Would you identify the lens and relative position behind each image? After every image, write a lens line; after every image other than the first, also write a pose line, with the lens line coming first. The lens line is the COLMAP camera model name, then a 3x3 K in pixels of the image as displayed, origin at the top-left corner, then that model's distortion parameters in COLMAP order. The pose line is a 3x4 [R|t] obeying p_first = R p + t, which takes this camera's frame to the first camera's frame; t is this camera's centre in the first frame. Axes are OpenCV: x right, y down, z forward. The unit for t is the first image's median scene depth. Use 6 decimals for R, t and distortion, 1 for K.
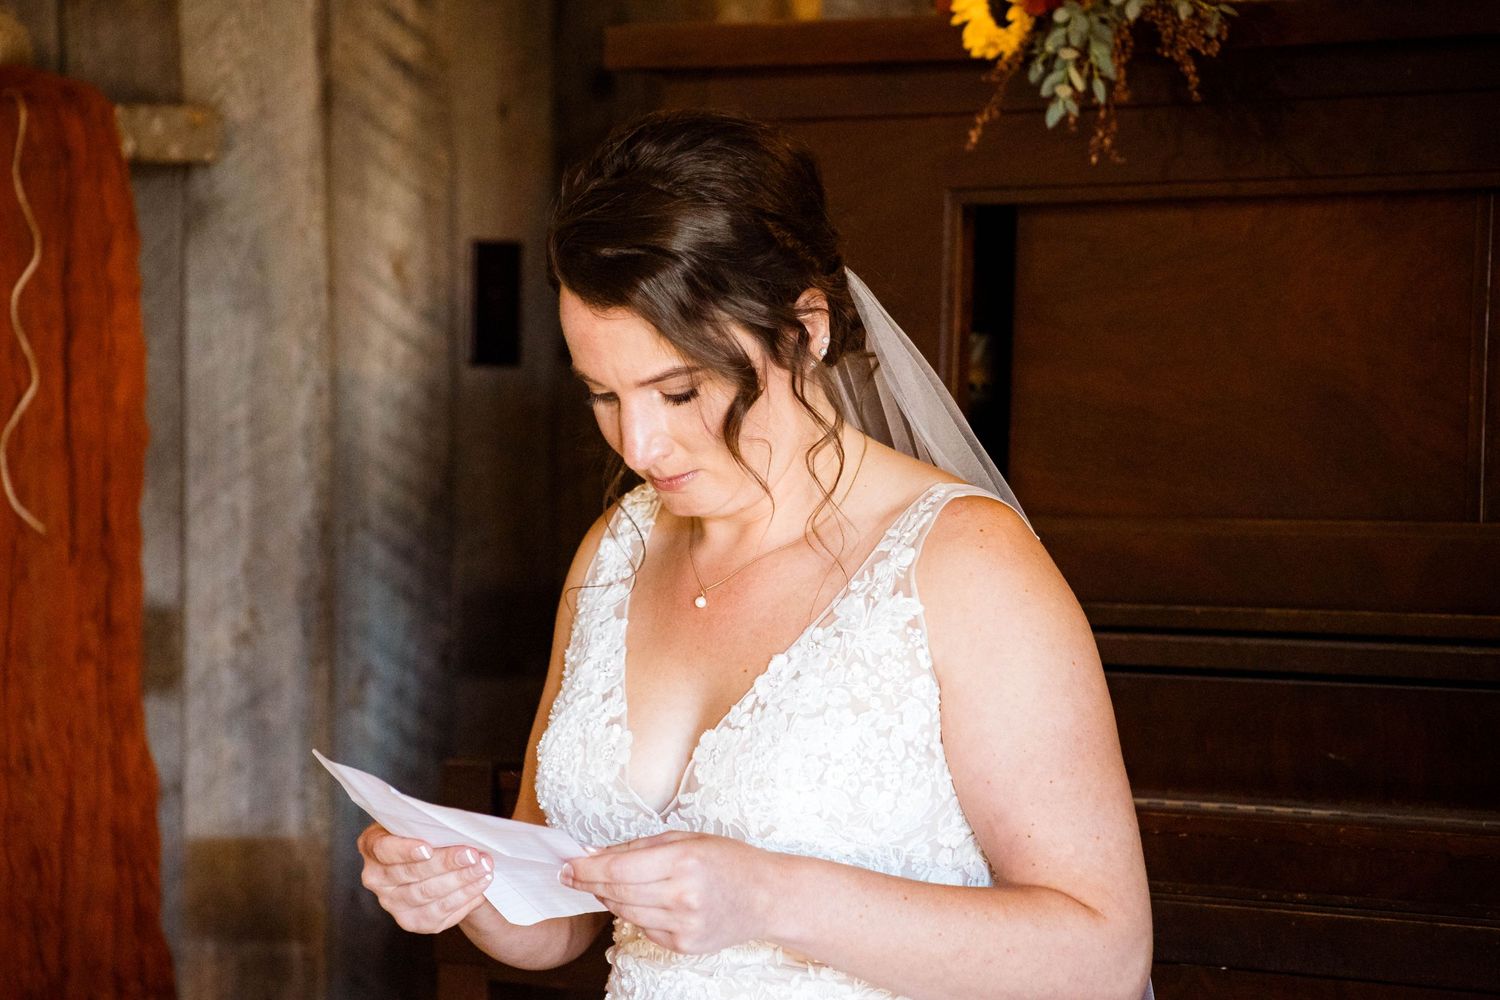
lens RADIAL K [[6568.4, 0, 750.0], [0, 6568.4, 500.0], [0, 0, 1]] dist [0.439143, 4.337278]
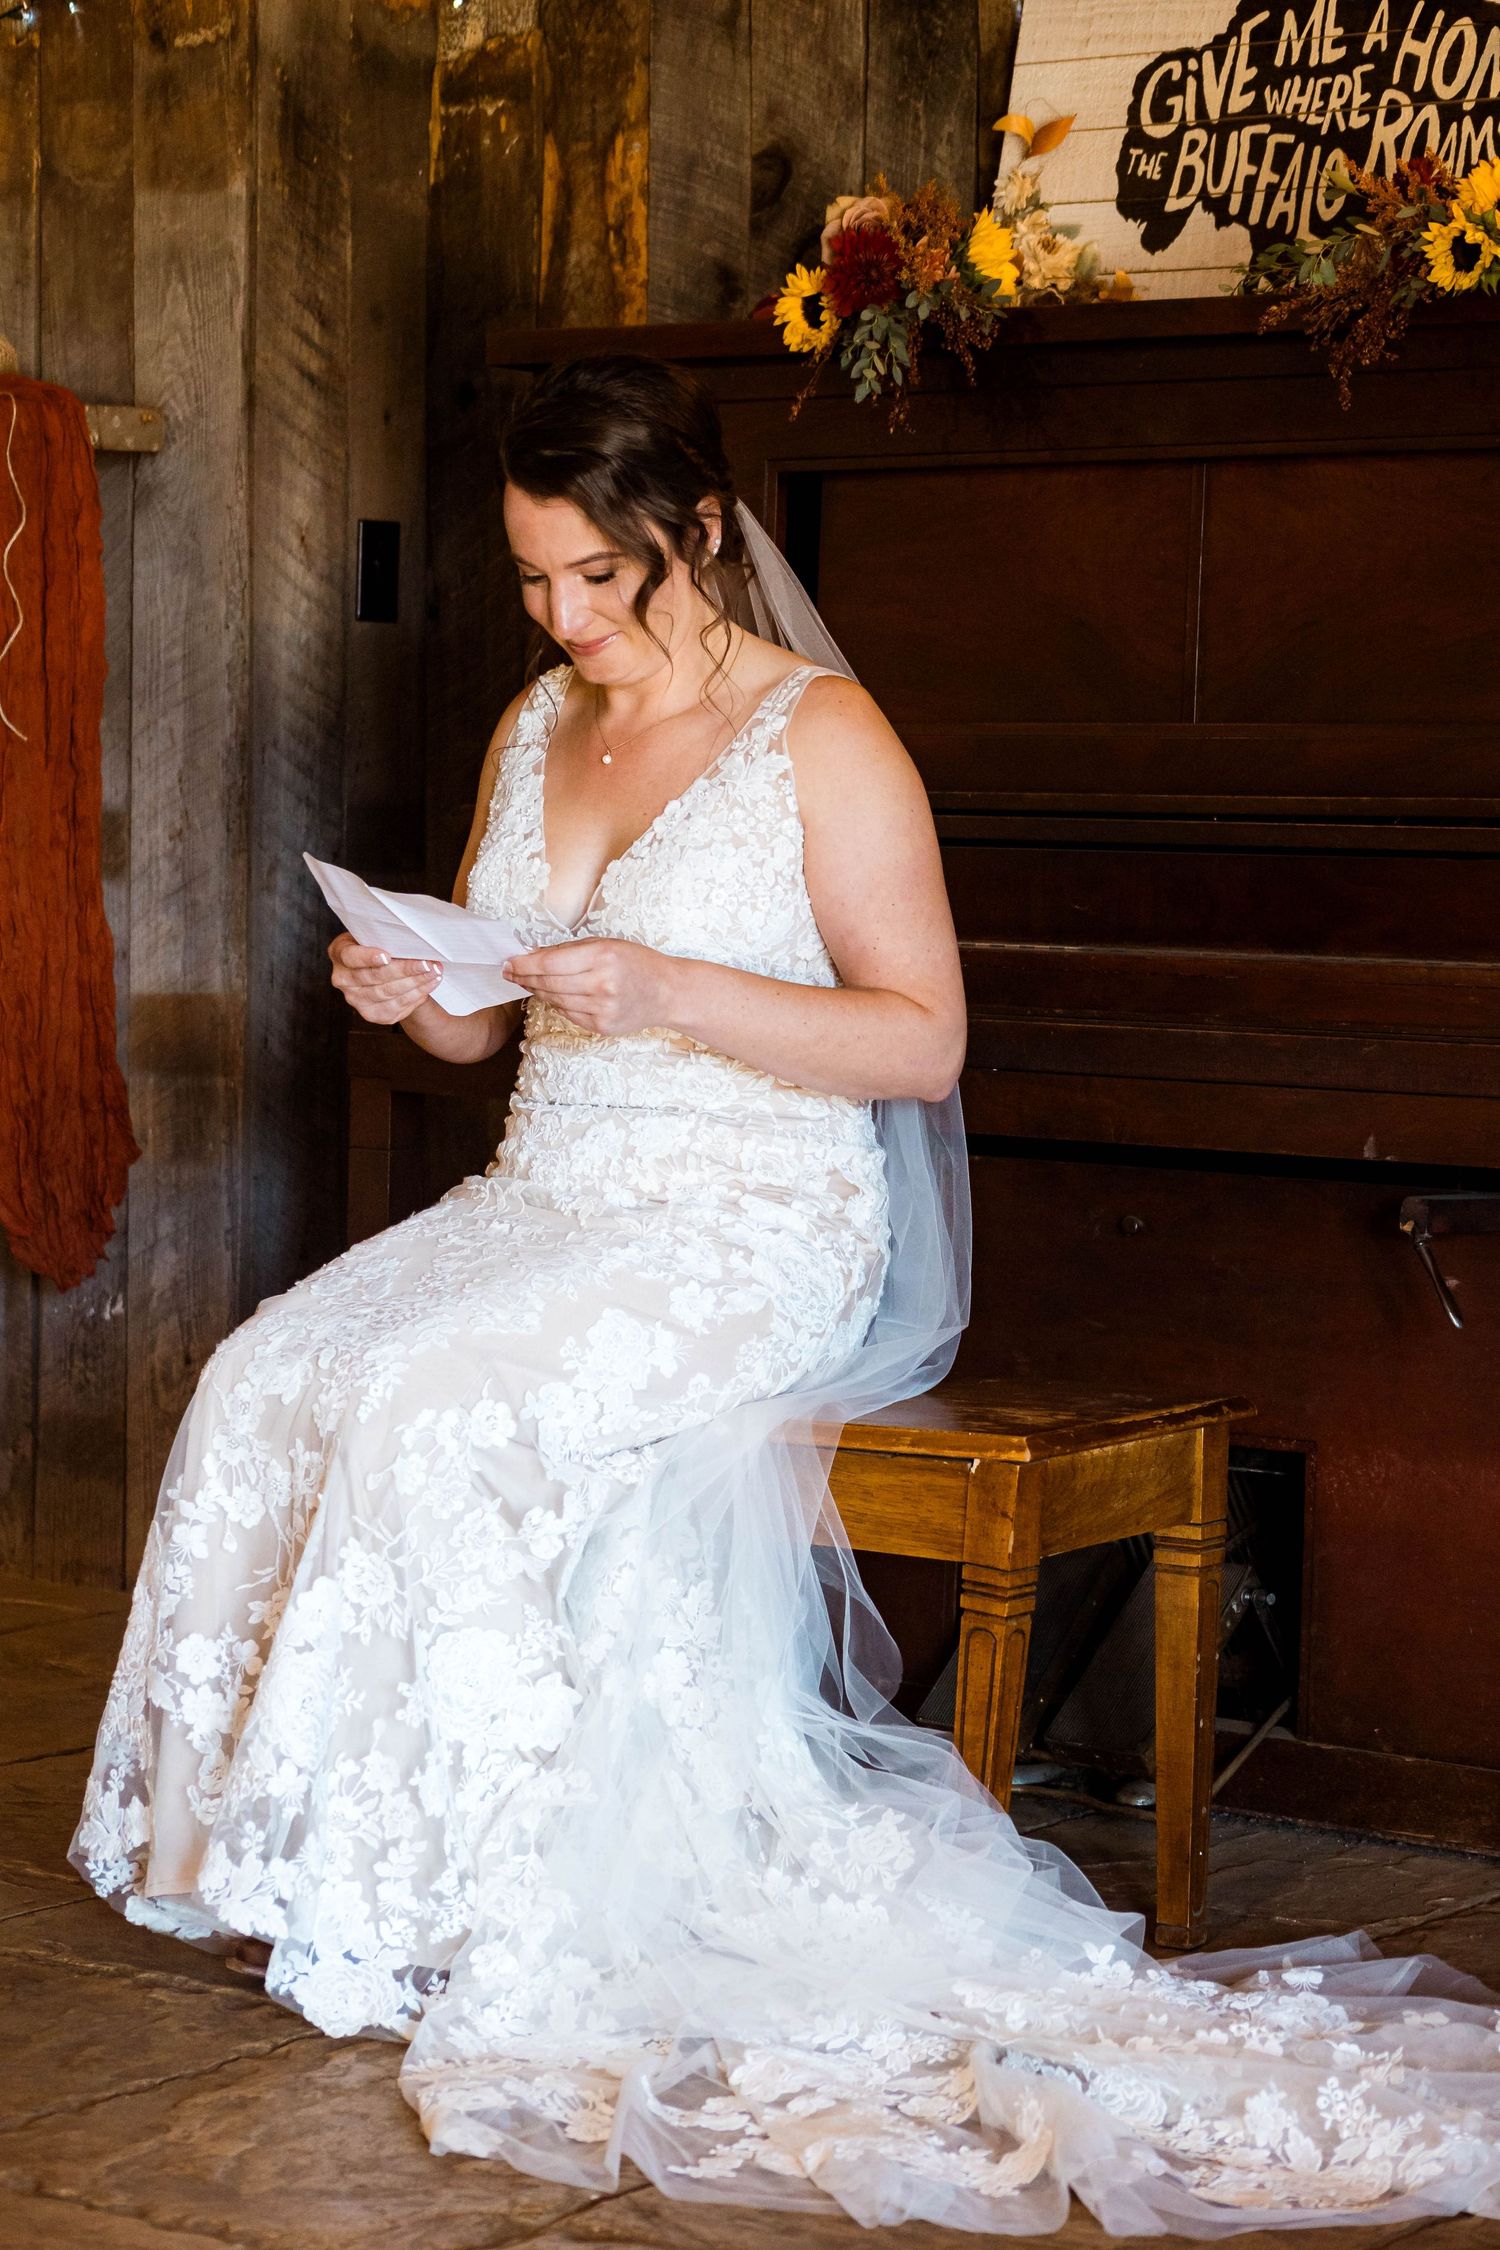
lens RADIAL K [[4692.2, 0, 750.0], [0, 4692.2, 1125.0], [0, 0, 1]] dist [0.211582, -5.676453]
pose [[0.996623, 0.003349, 0.082043, -0.042806], [-0.007145, 0.998915, 0.046016, 0.035329], [-0.081800, -0.046447, 0.995566, 0.097586]]
